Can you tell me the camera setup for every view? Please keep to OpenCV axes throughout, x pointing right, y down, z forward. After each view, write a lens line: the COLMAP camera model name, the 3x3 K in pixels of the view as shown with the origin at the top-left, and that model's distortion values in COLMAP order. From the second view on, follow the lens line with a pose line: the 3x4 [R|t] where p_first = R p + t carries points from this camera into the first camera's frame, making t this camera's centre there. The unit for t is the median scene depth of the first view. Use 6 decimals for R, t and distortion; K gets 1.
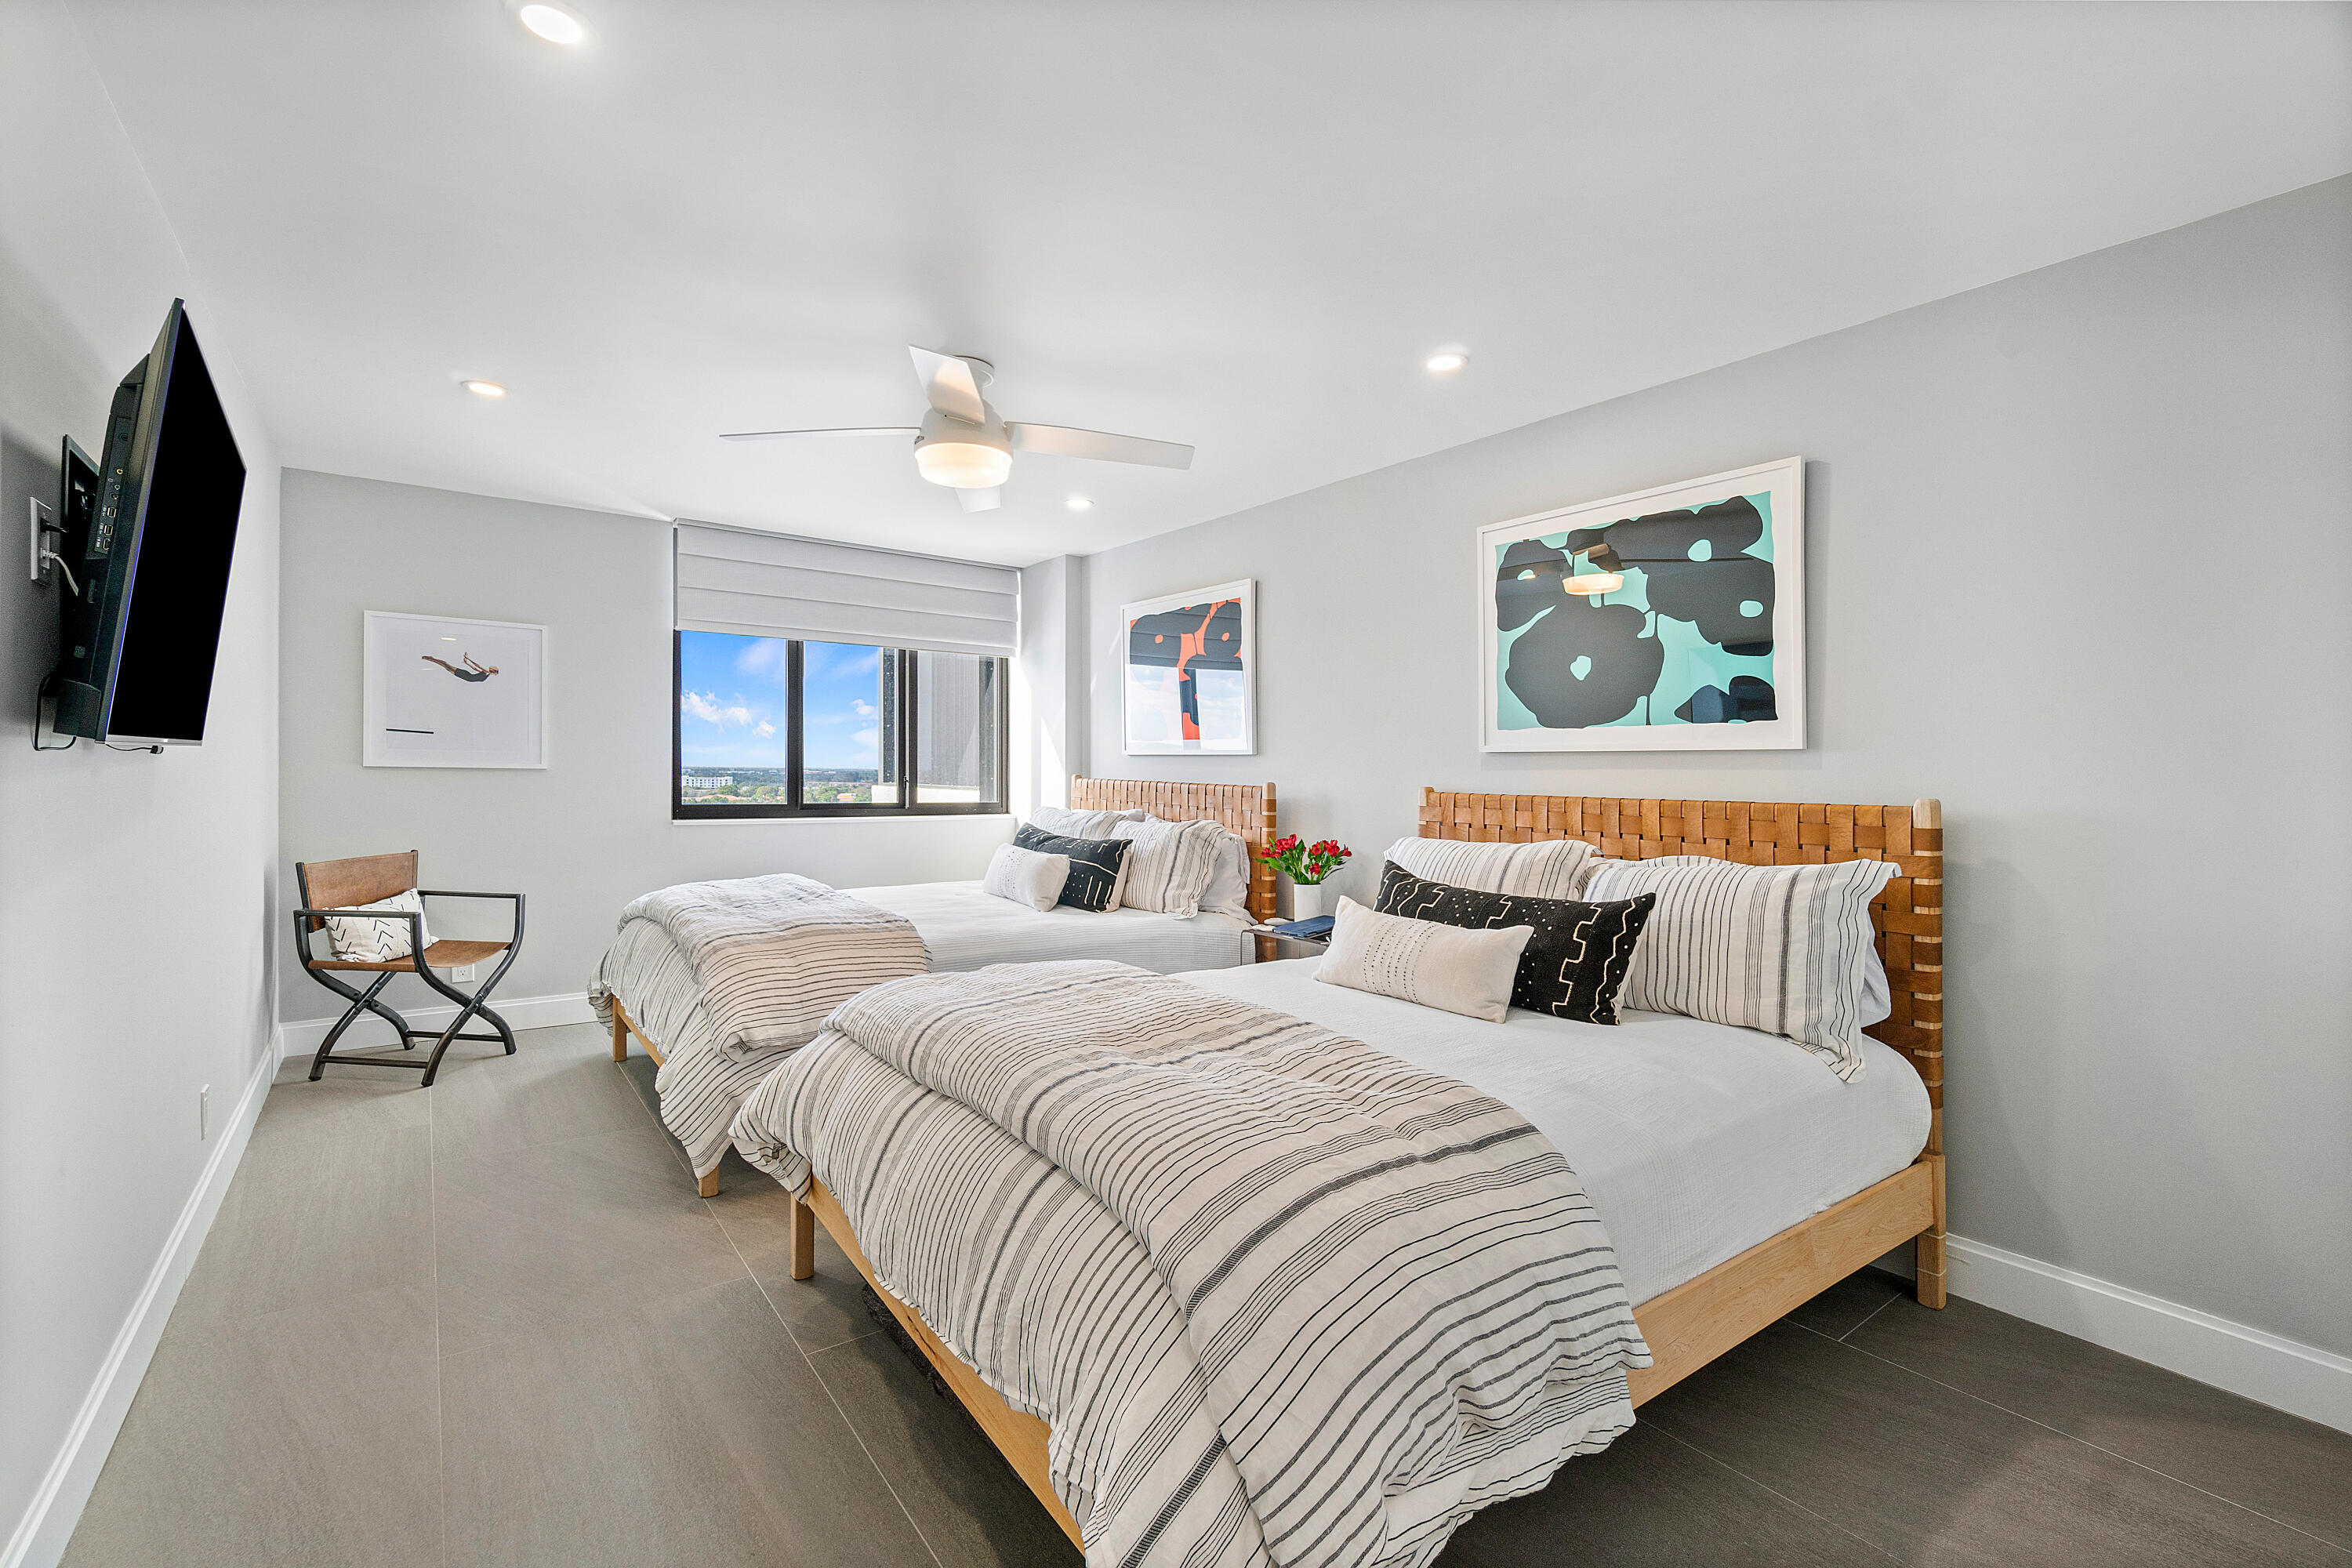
lens RADIAL K [[1027.4, 0, 1172.9], [0, 1027.4, 771.1], [0, 0, 1]] dist [0.000513, 0.000406]
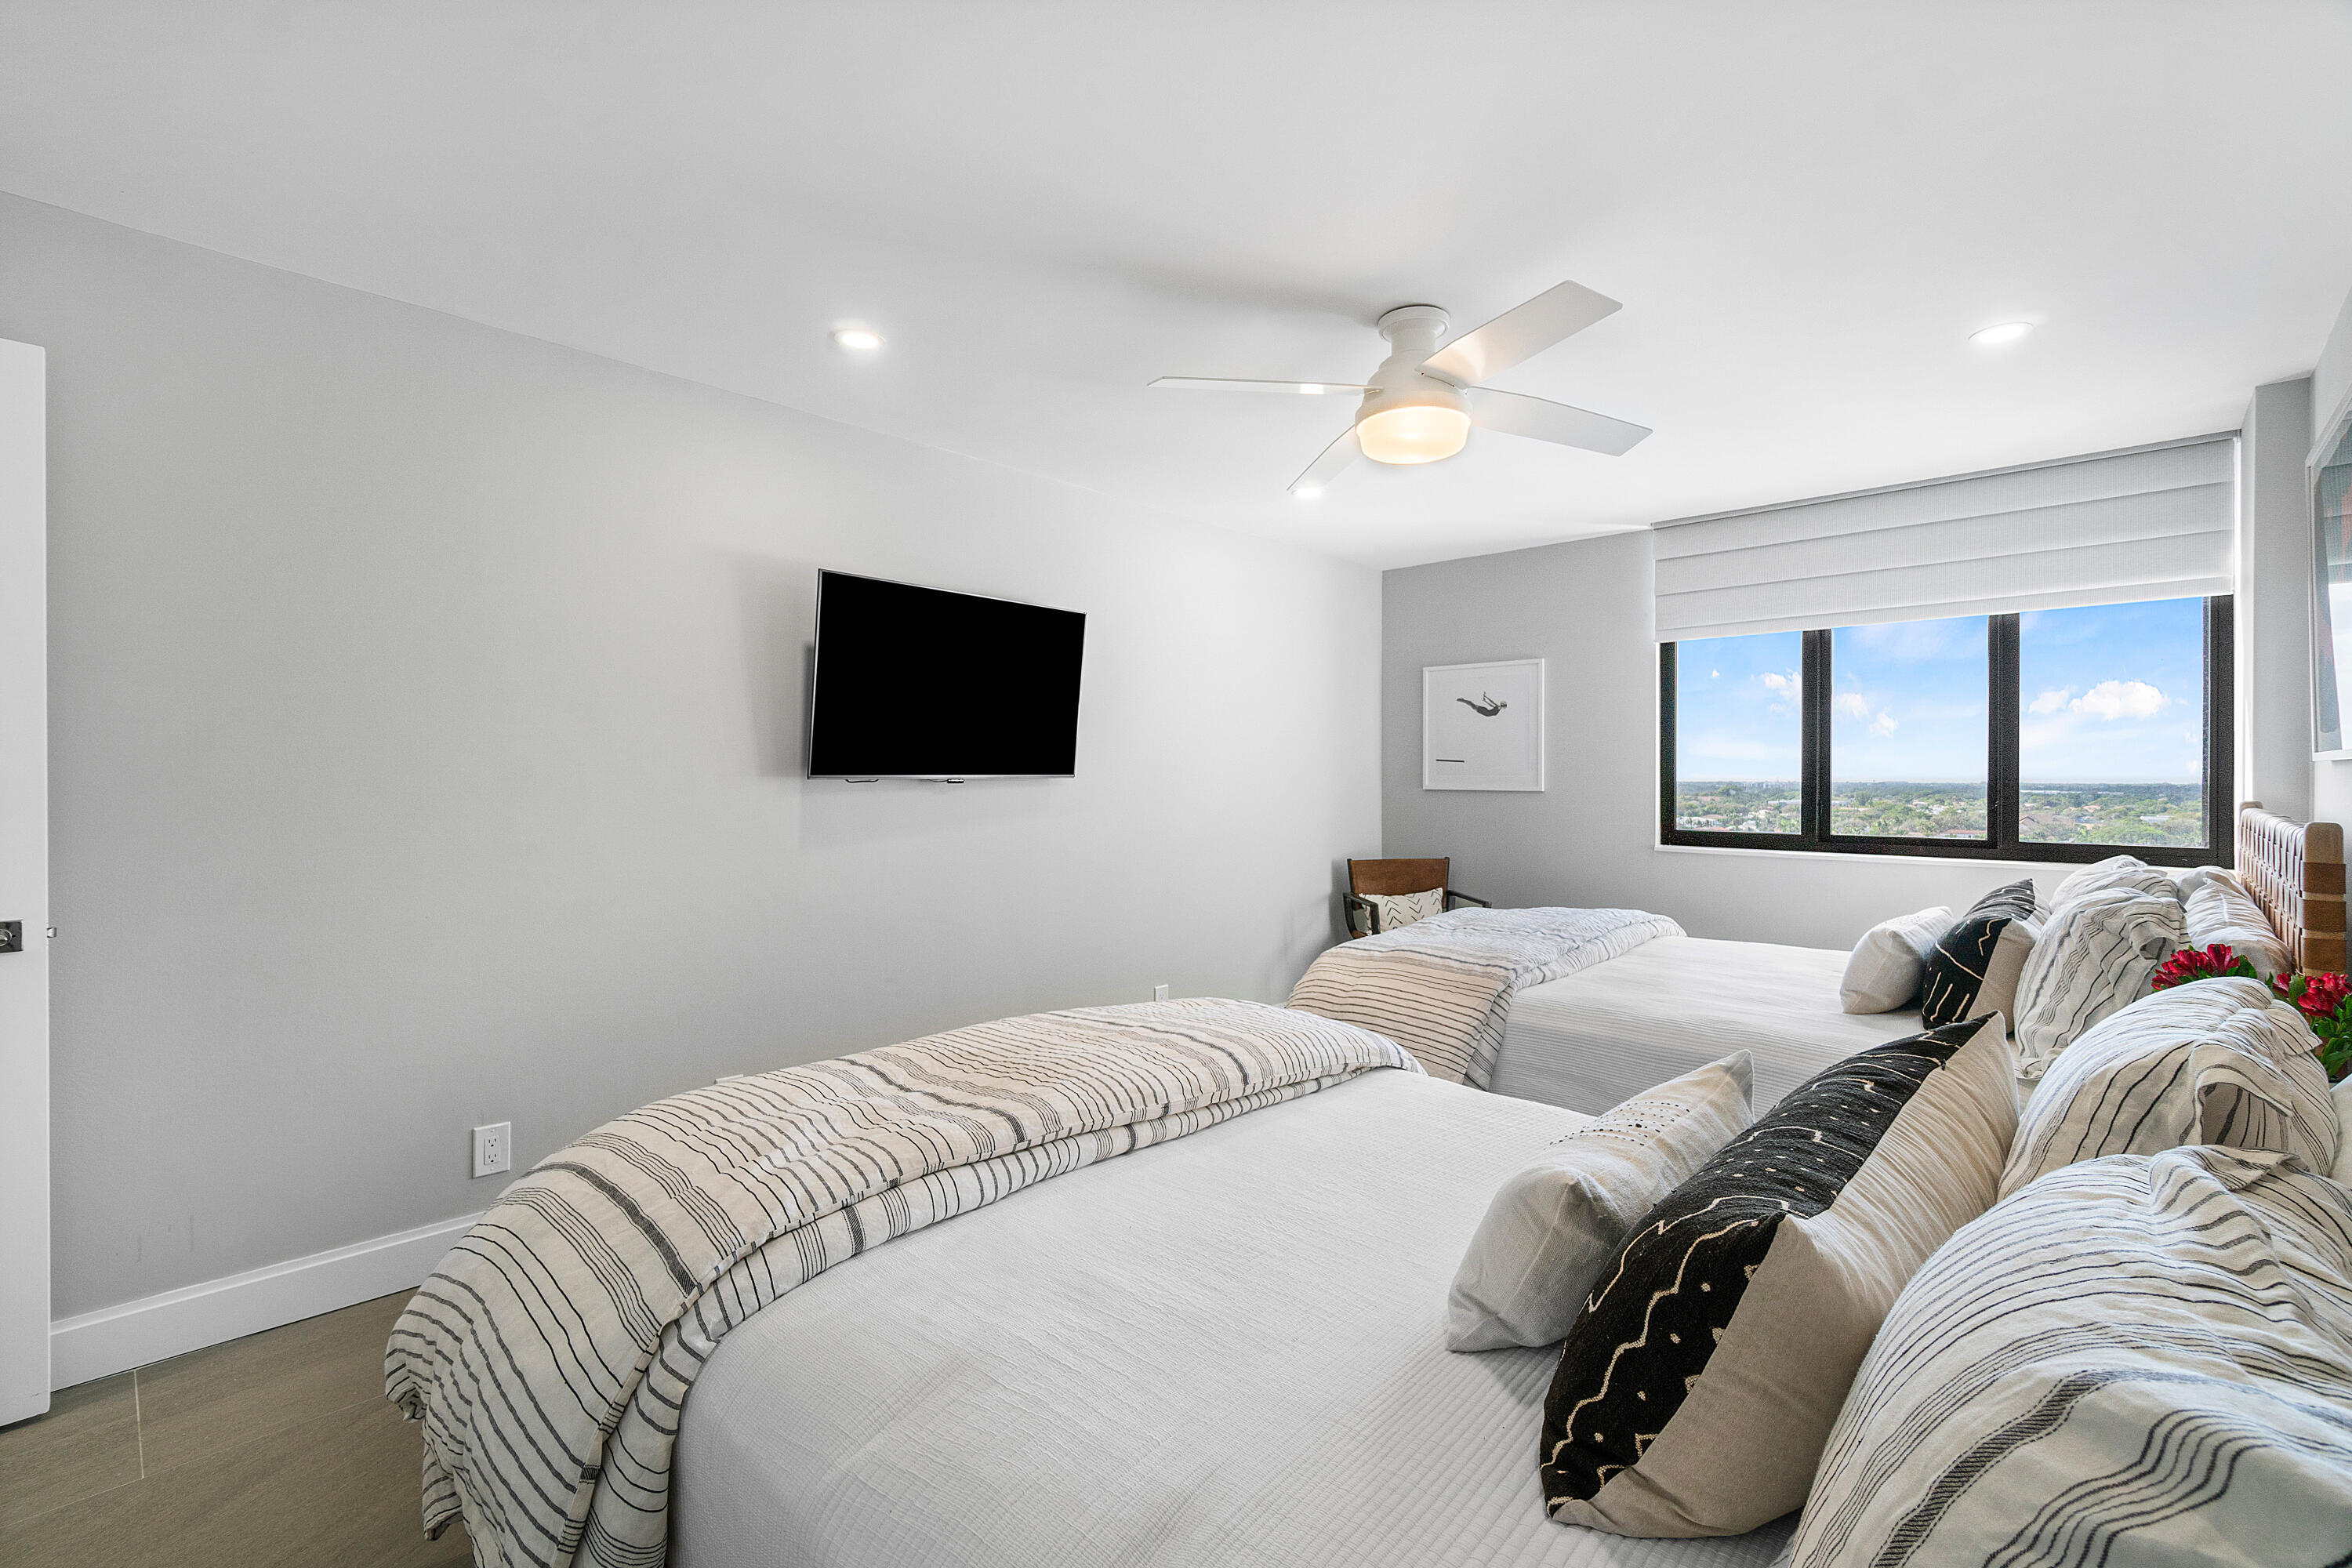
lens RADIAL K [[1044.6, 0, 1177.4], [0, 1044.6, 794.2], [0, 0, 1]] dist [-0.001921, 0.000056]
pose [[0.173913, 0.003864, -0.984753, 0.425838], [-0.003272, 0.999989, 0.003346, -0.001203], [0.984756, 0.002640, 0.173924, 0.447897]]
